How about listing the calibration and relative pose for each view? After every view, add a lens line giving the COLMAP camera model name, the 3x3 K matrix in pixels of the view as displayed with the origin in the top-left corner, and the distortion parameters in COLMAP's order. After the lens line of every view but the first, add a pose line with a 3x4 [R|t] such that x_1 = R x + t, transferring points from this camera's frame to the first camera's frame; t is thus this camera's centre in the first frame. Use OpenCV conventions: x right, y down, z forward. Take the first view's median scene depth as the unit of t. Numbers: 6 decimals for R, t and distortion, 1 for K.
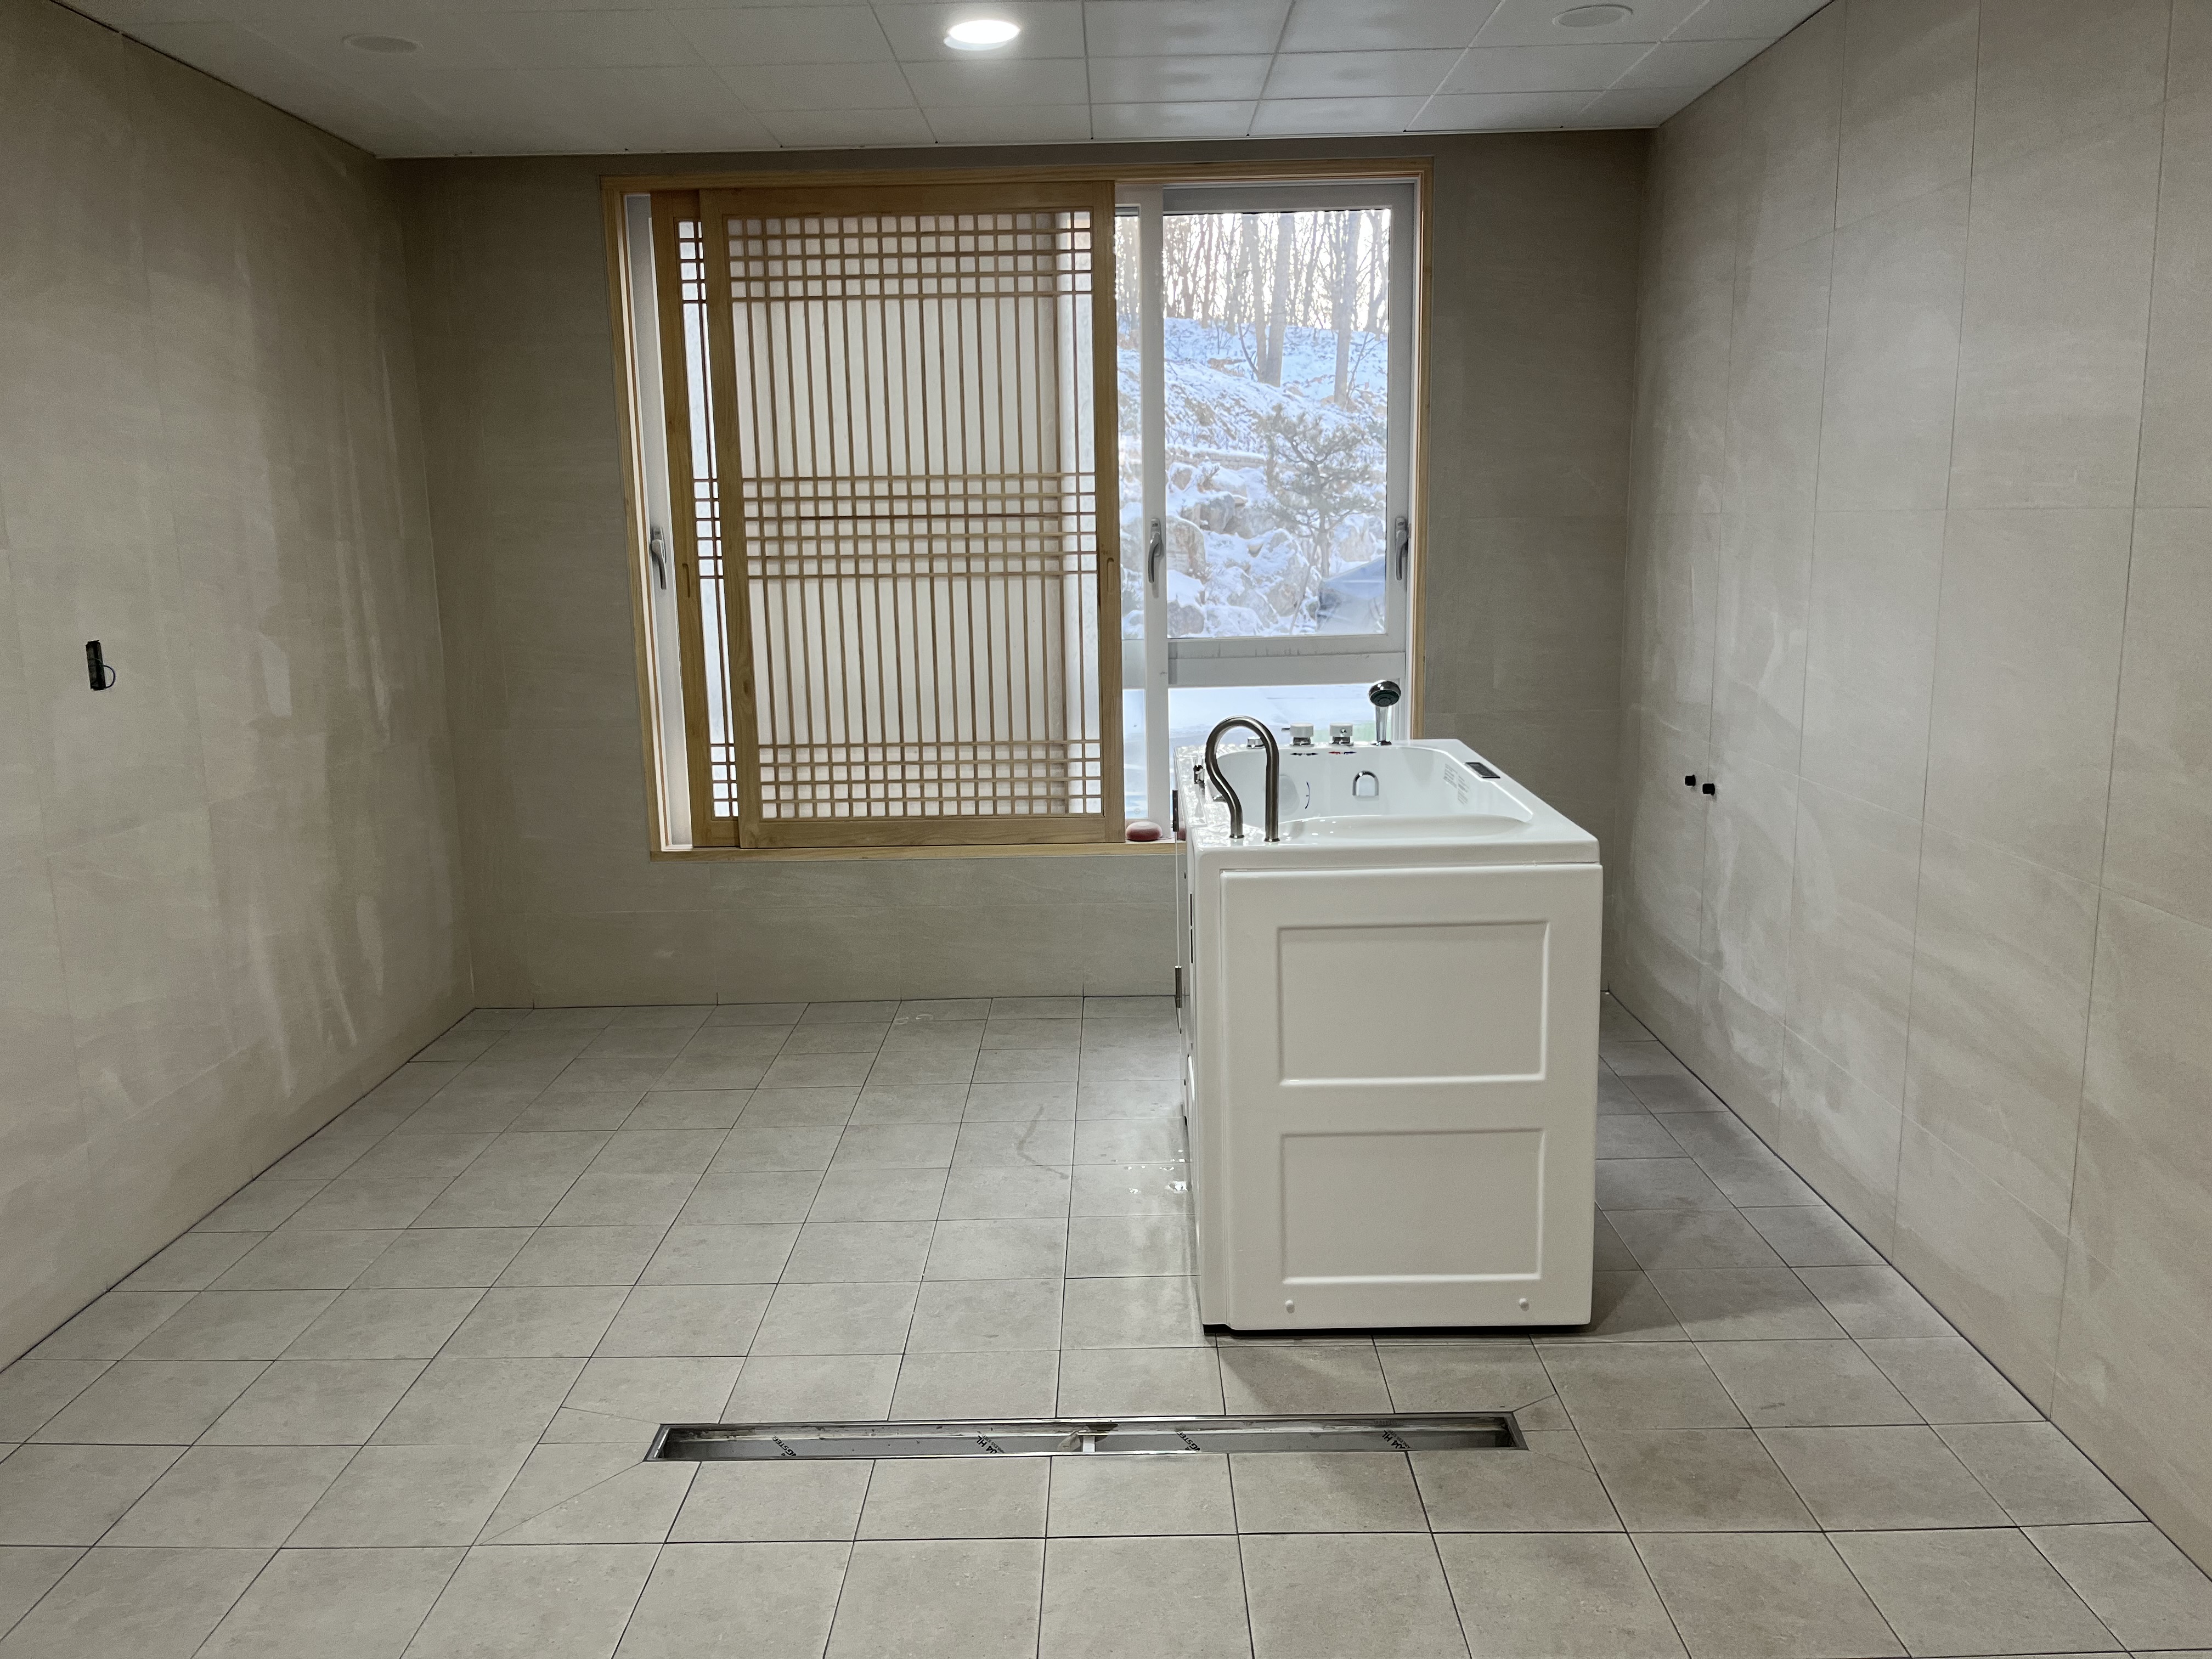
lens RADIAL K [[1679.2, 0, 1106.0], [0, 1679.2, 829.5], [0, 0, 1]] dist [0.097916, -0.247421]
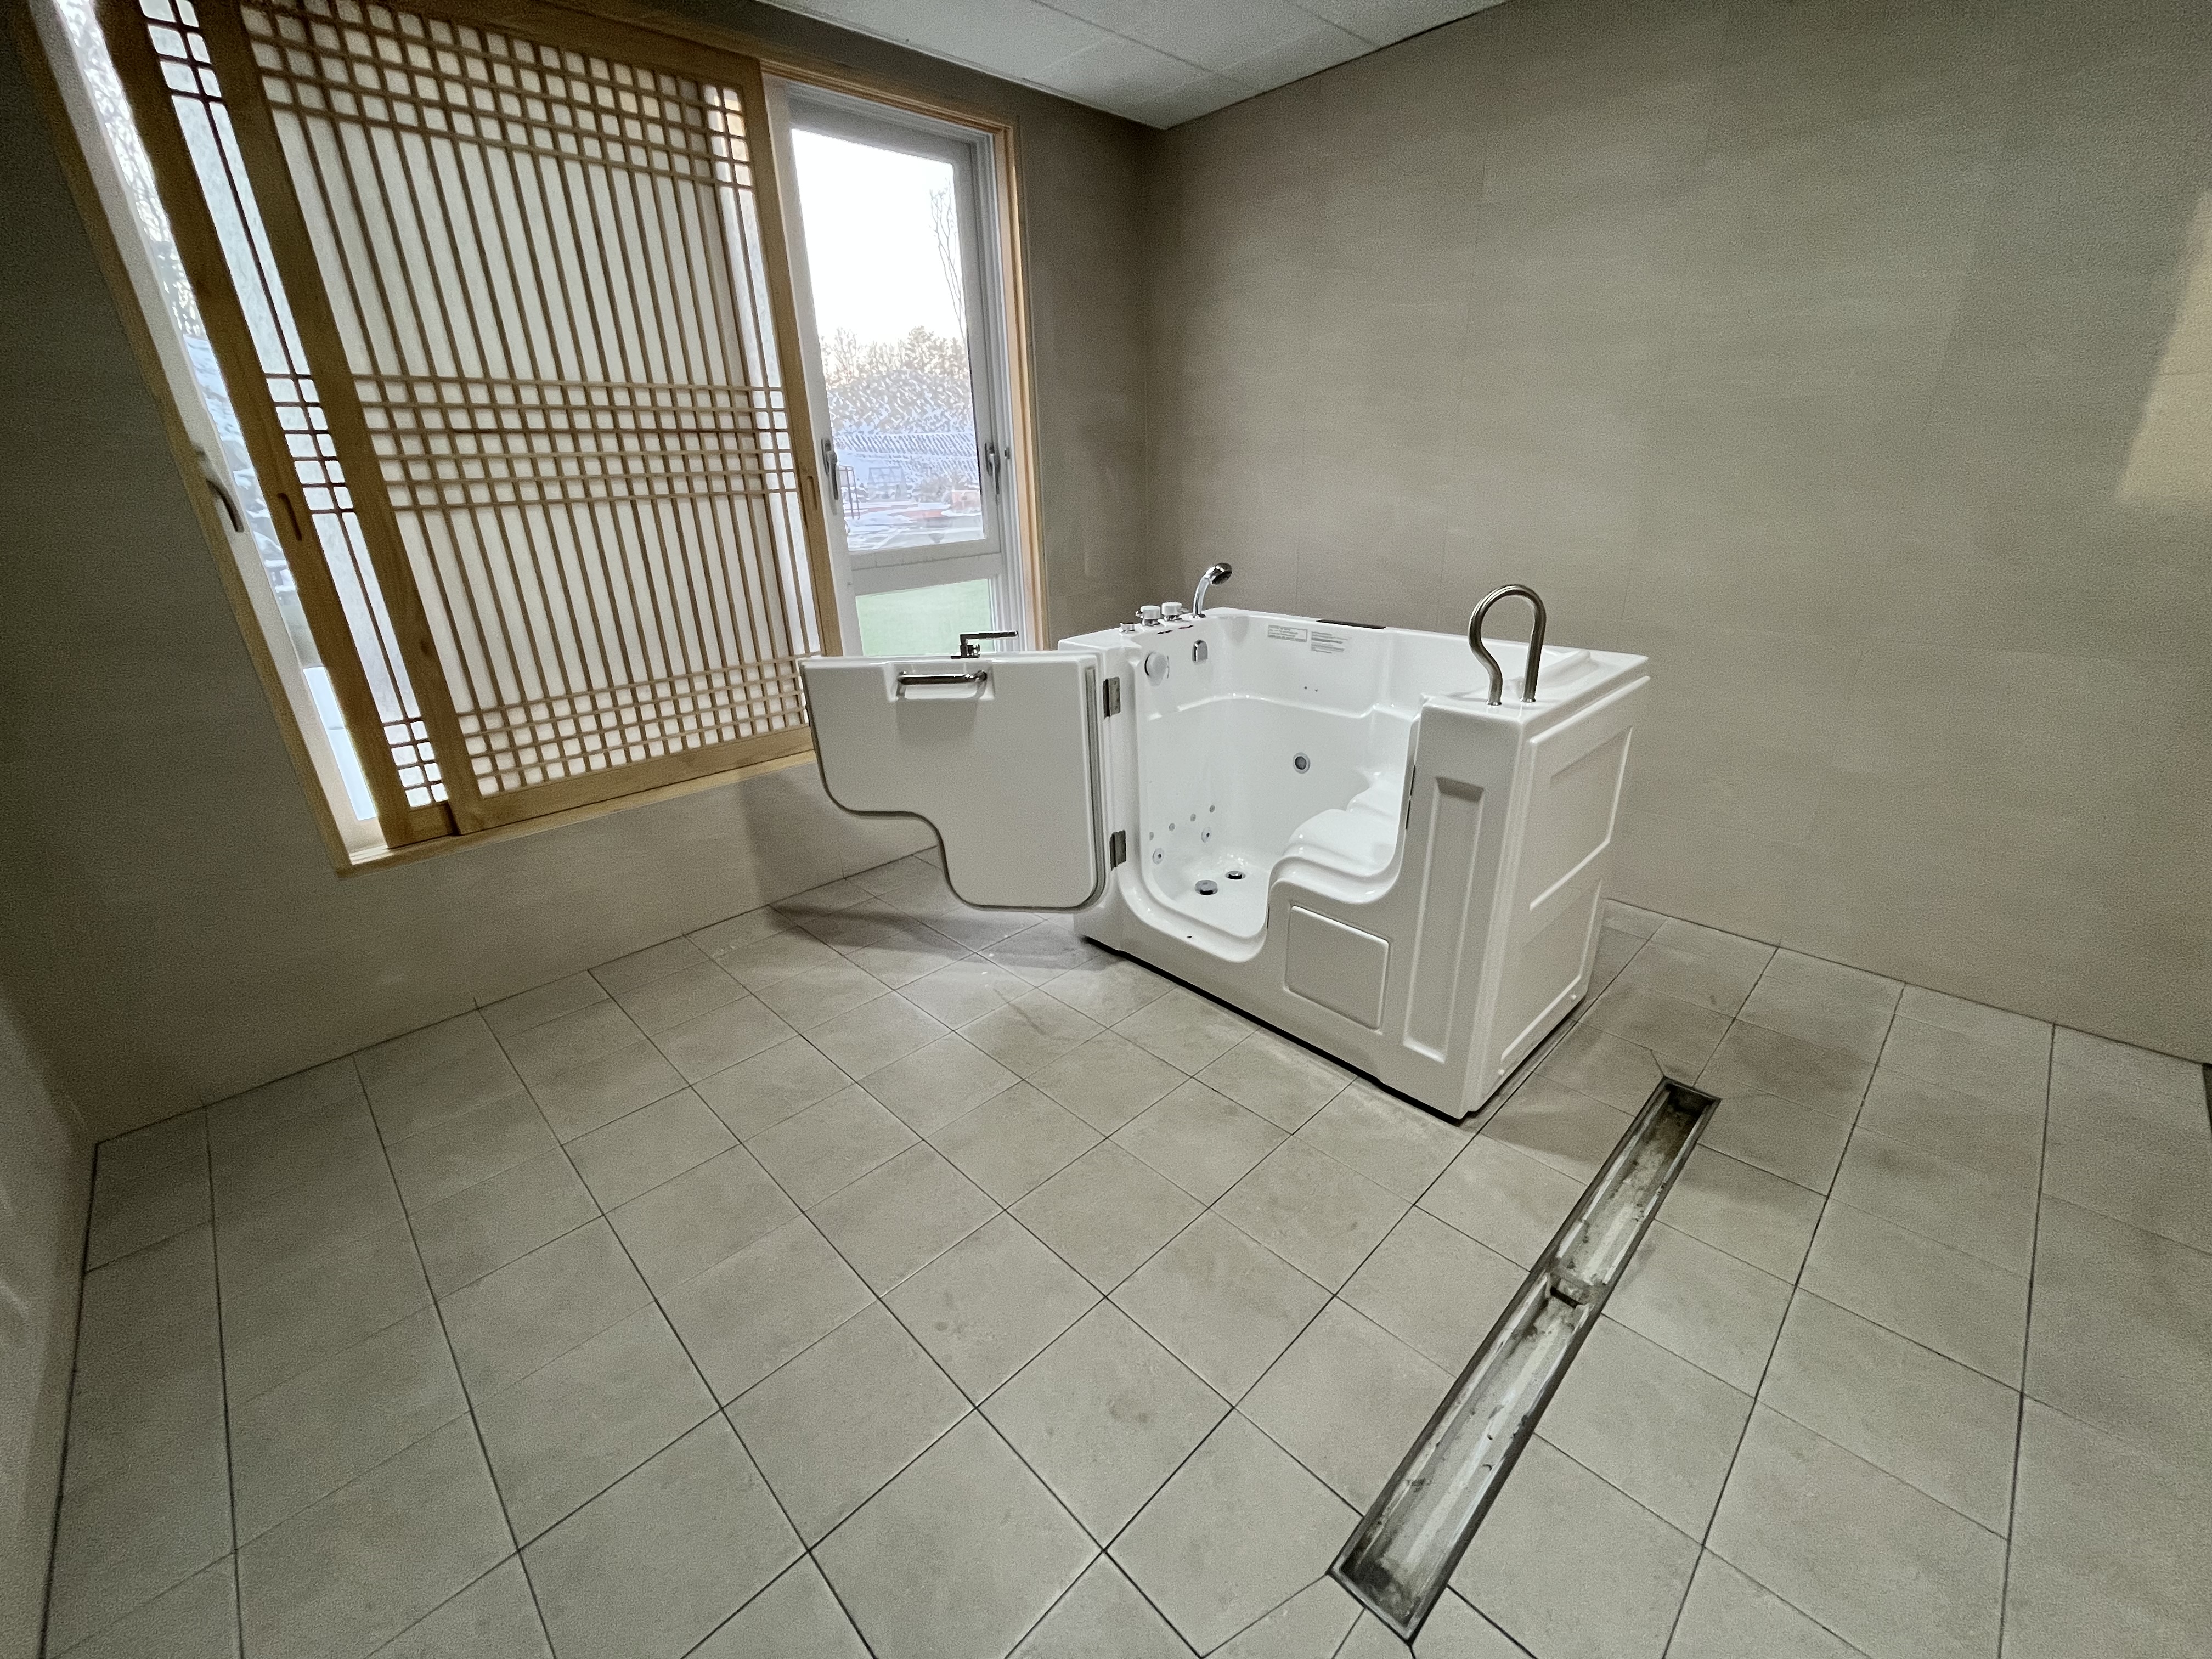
lens RADIAL K [[901.7, 0, 1101.1], [0, 901.7, 828.9], [0, 0, 1]] dist [-0.003063, 0.000807]
pose [[0.711088, -0.267624, 0.650178, -0.293505], [0.148151, 0.960996, 0.233532, -0.053722], [-0.687317, -0.069737, 0.723002, 0.451724]]
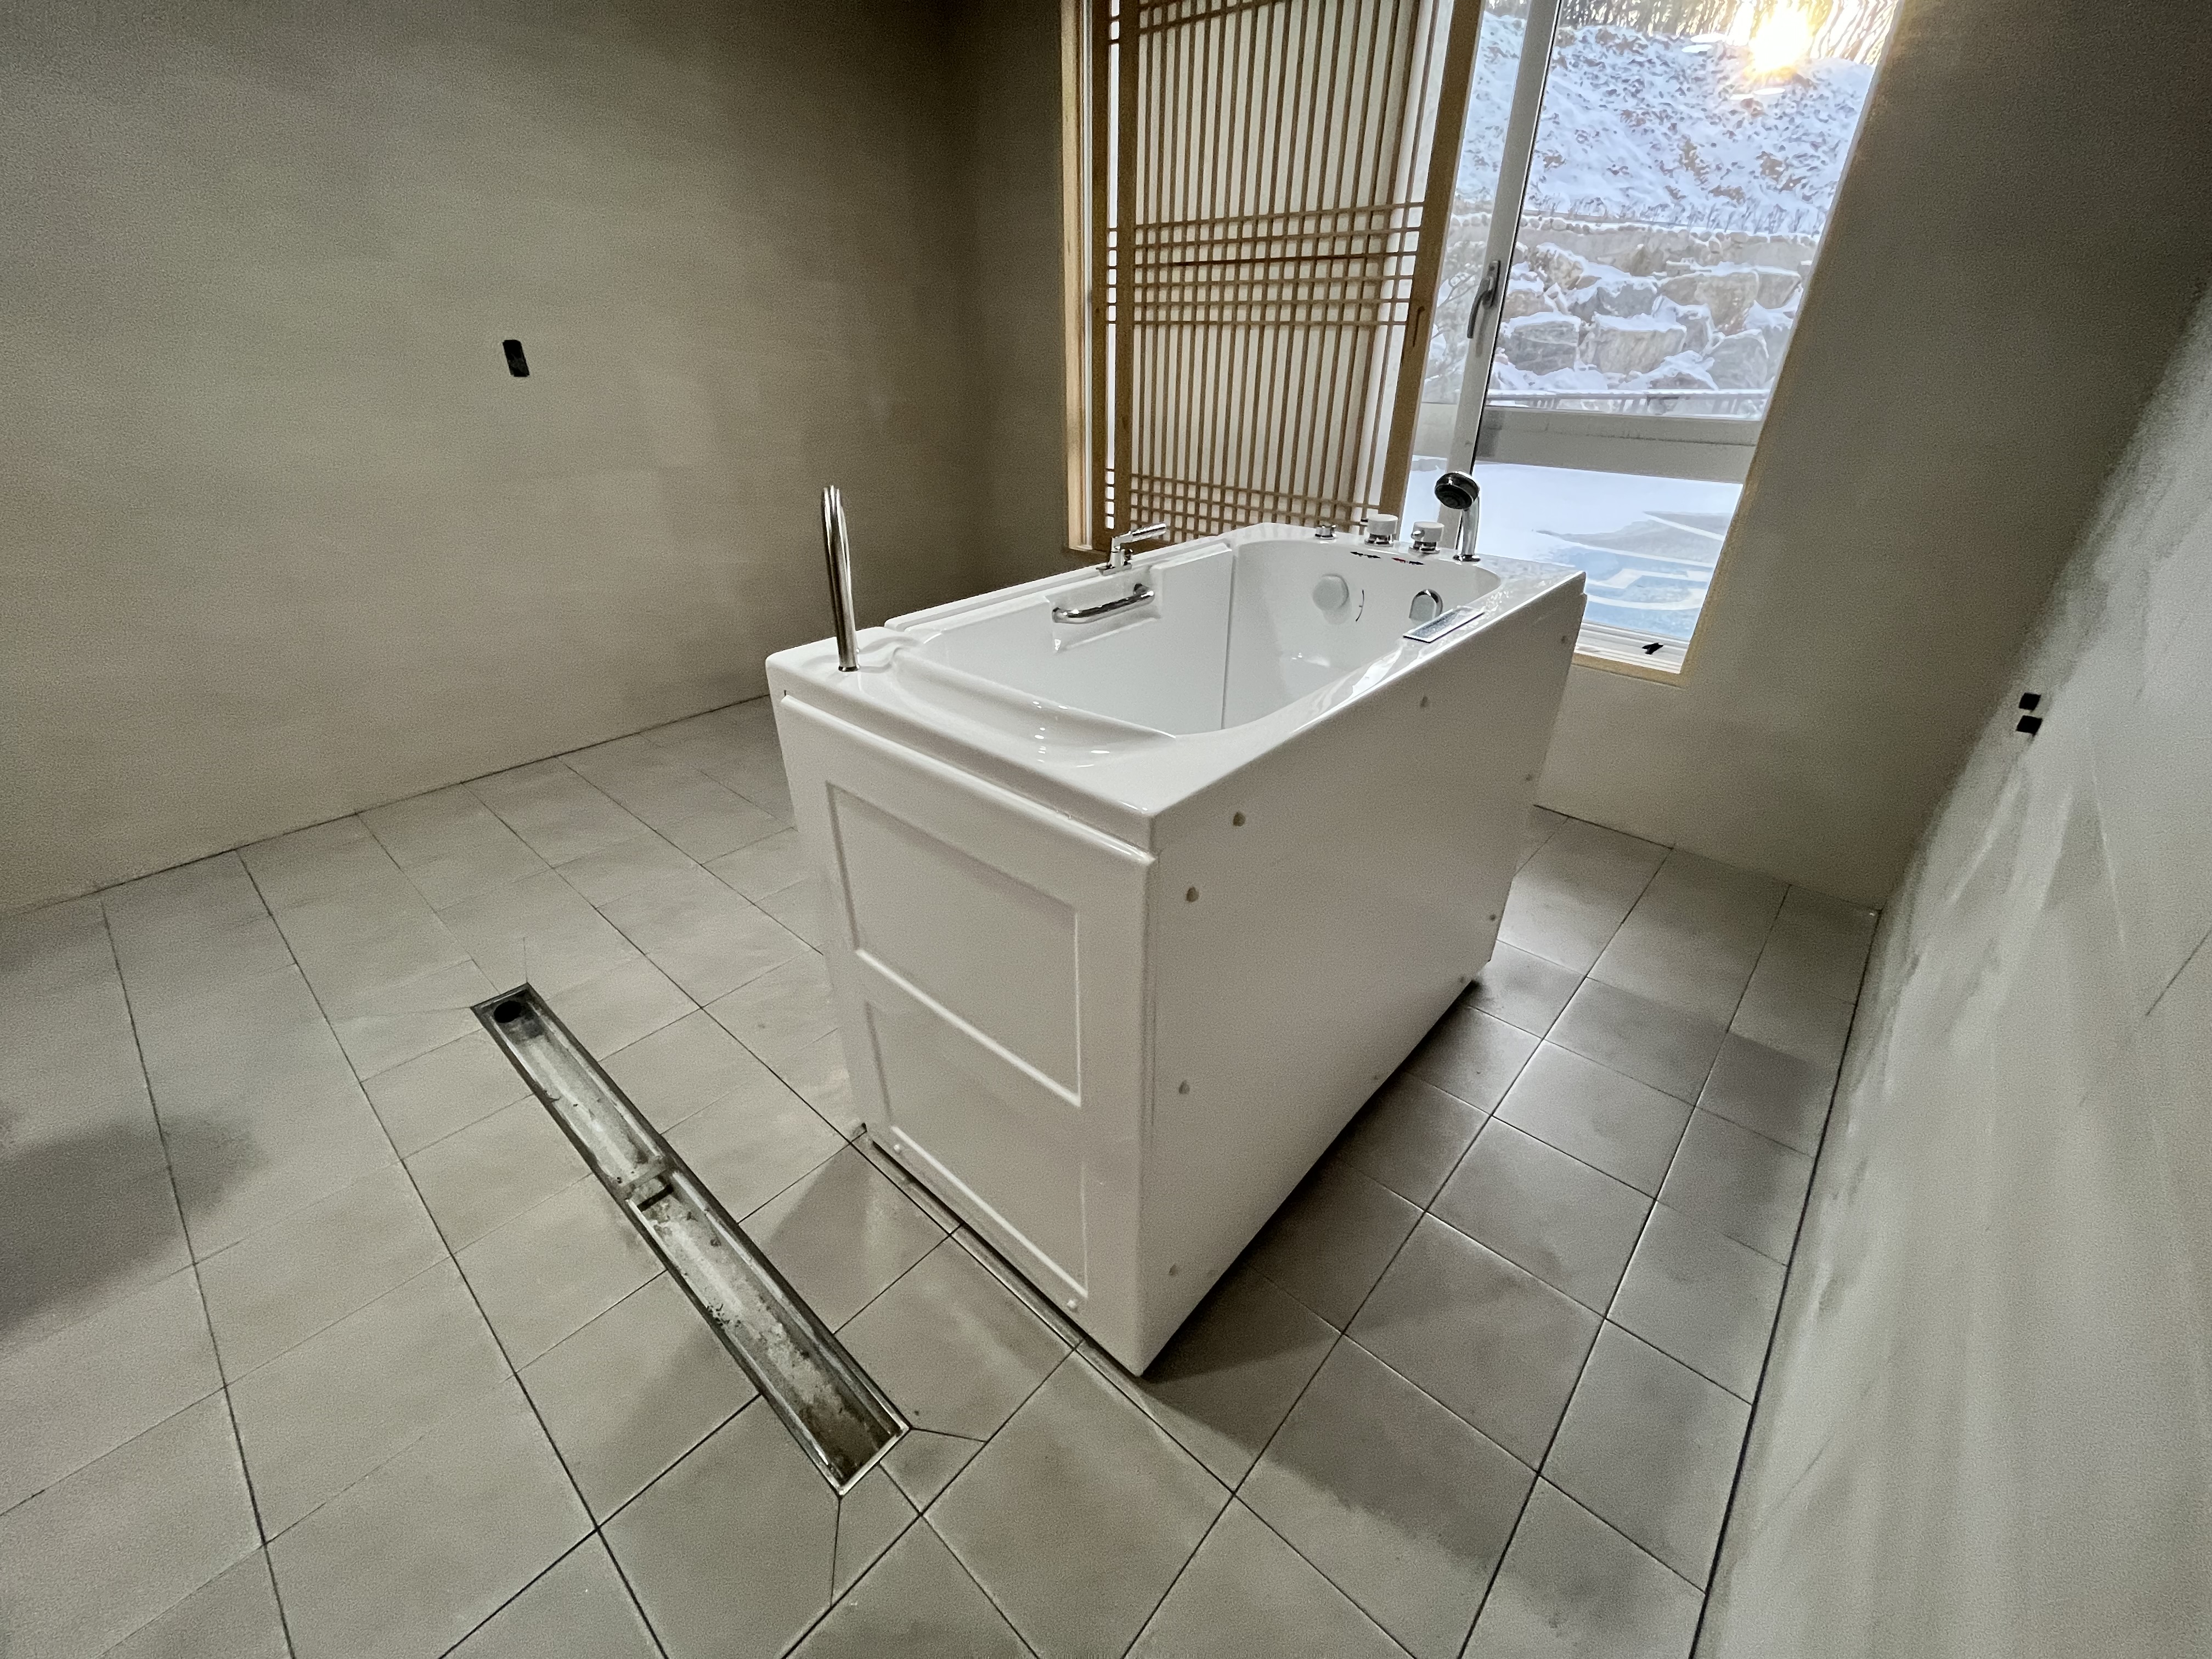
lens RADIAL K [[901.7, 0, 1101.1], [0, 901.7, 828.9], [0, 0, 1]] dist [-0.003063, 0.000807]
pose [[0.745285, 0.343133, -0.571672, 0.259265], [-0.138032, 0.918237, 0.371199, -0.054680], [0.652301, -0.197740, 0.731712, 0.452468]]
